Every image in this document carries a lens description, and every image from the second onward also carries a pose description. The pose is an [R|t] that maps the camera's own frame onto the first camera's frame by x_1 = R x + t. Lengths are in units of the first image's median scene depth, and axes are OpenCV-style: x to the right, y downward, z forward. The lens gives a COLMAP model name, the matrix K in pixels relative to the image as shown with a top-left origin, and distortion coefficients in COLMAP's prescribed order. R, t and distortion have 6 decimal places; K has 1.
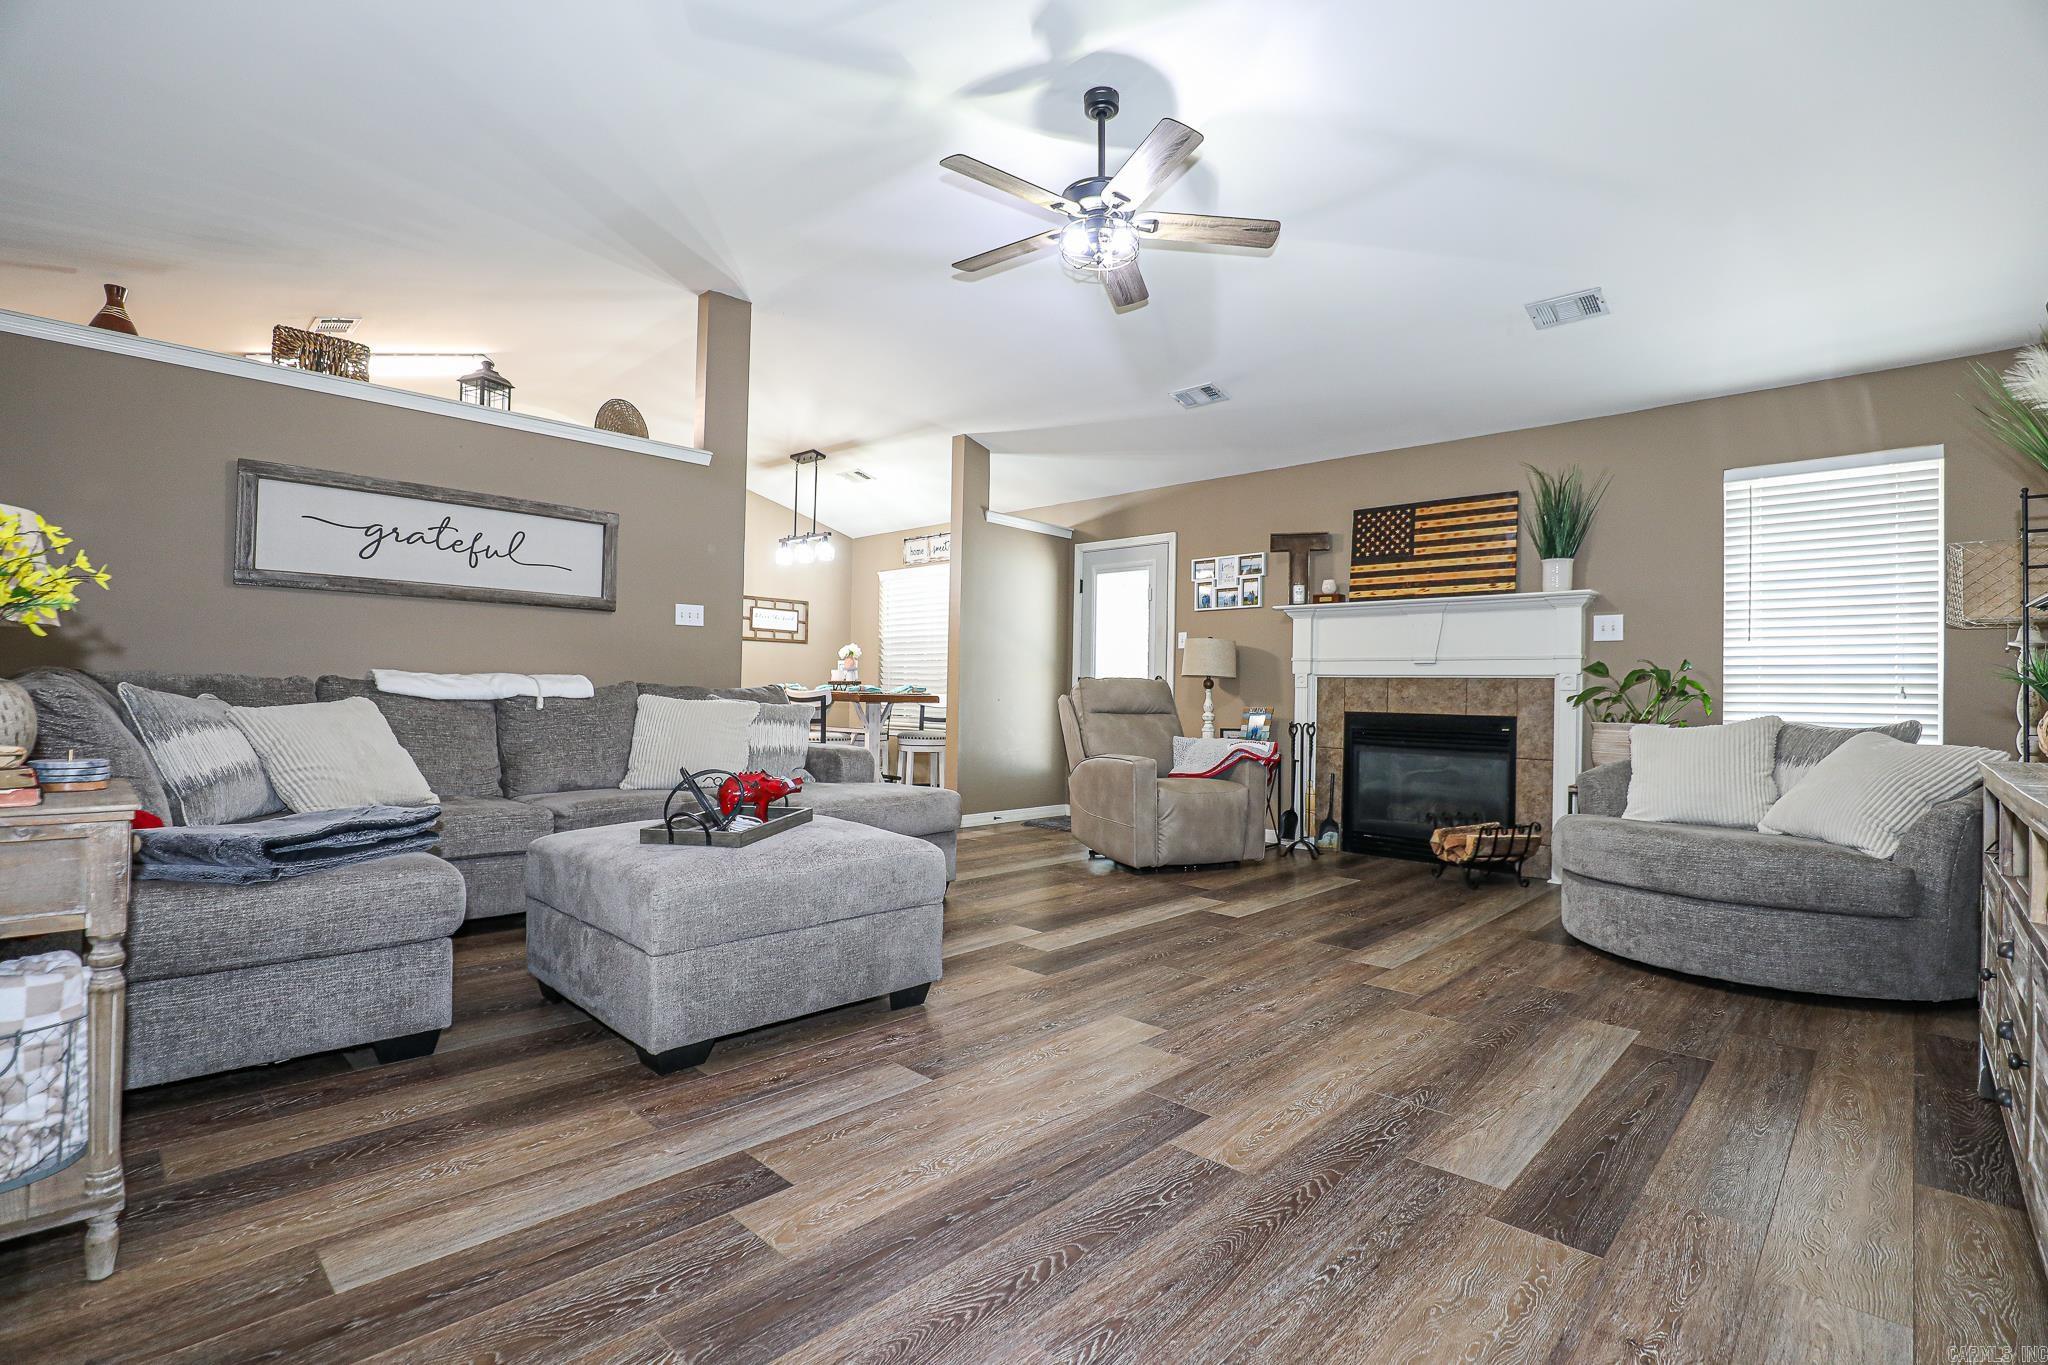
lens RADIAL K [[932.4, 0, 1024.0], [0, 932.4, 682.5], [0, 0, 1]] dist [-0.031422, 0.000140]
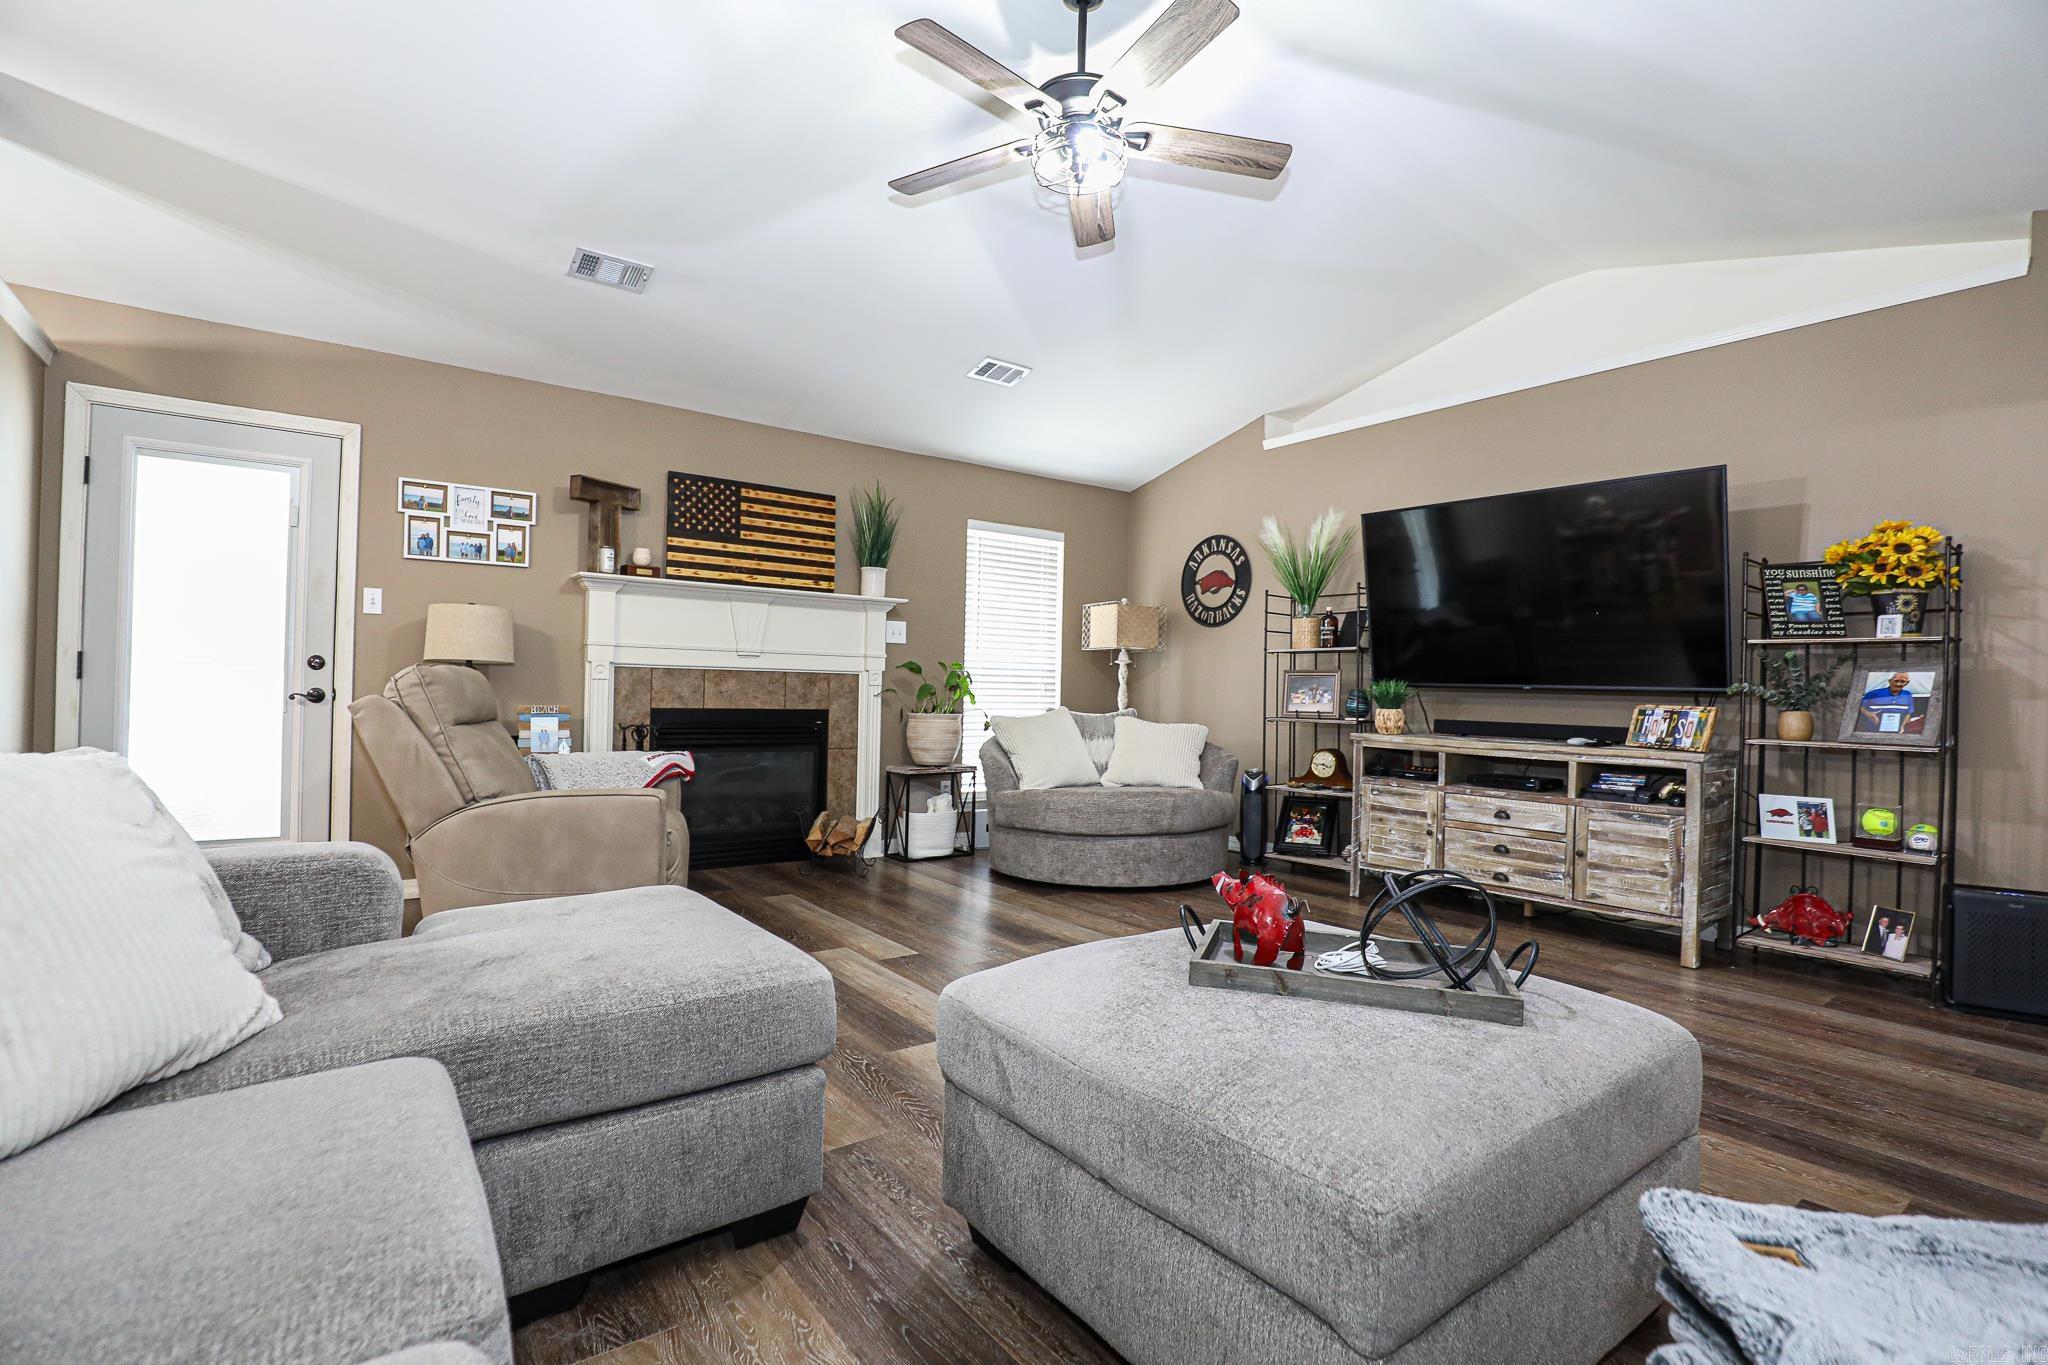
lens RADIAL K [[932.4, 0, 1024.0], [0, 932.4, 682.5], [0, 0, 1]] dist [-0.031422, 0.000140]
pose [[0.162585, -0.008593, 0.986657, -0.471023], [-0.029038, 0.999487, 0.013490, -0.014458], [-0.986267, -0.030844, 0.162252, 0.590085]]
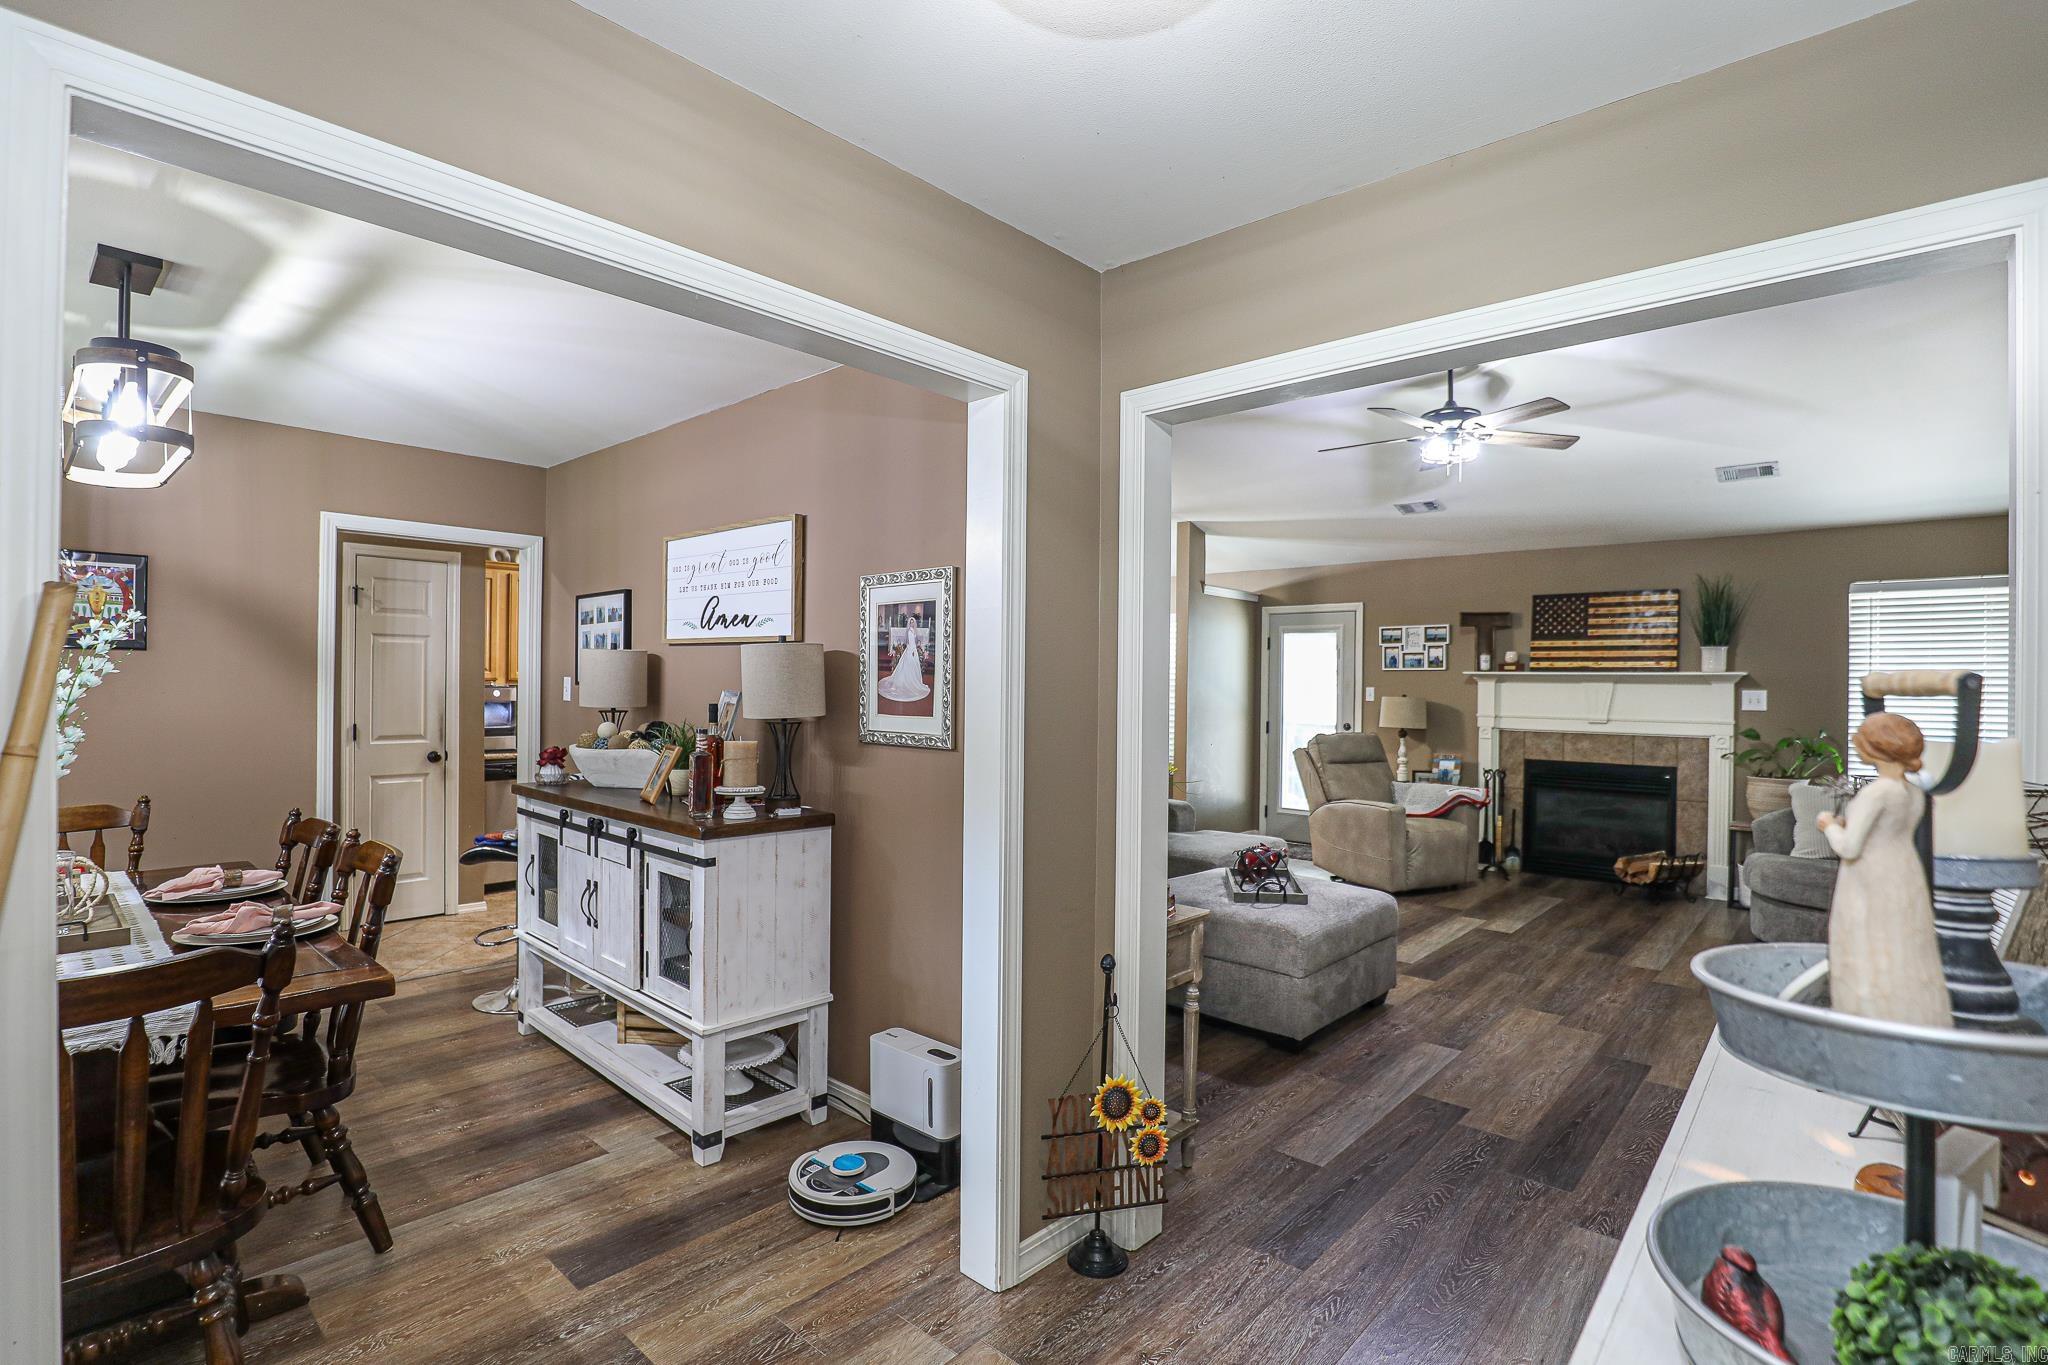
lens RADIAL K [[944.6, 0, 1024.0], [0, 944.6, 682.5], [0, 0, 1]] dist [-0.041201, -0.000182]
pose [[0.999789, -0.006420, 0.019493, -0.375806], [0.006242, 0.999938, 0.009193, -0.093966], [-0.019551, -0.009069, 0.999768, -0.242921]]
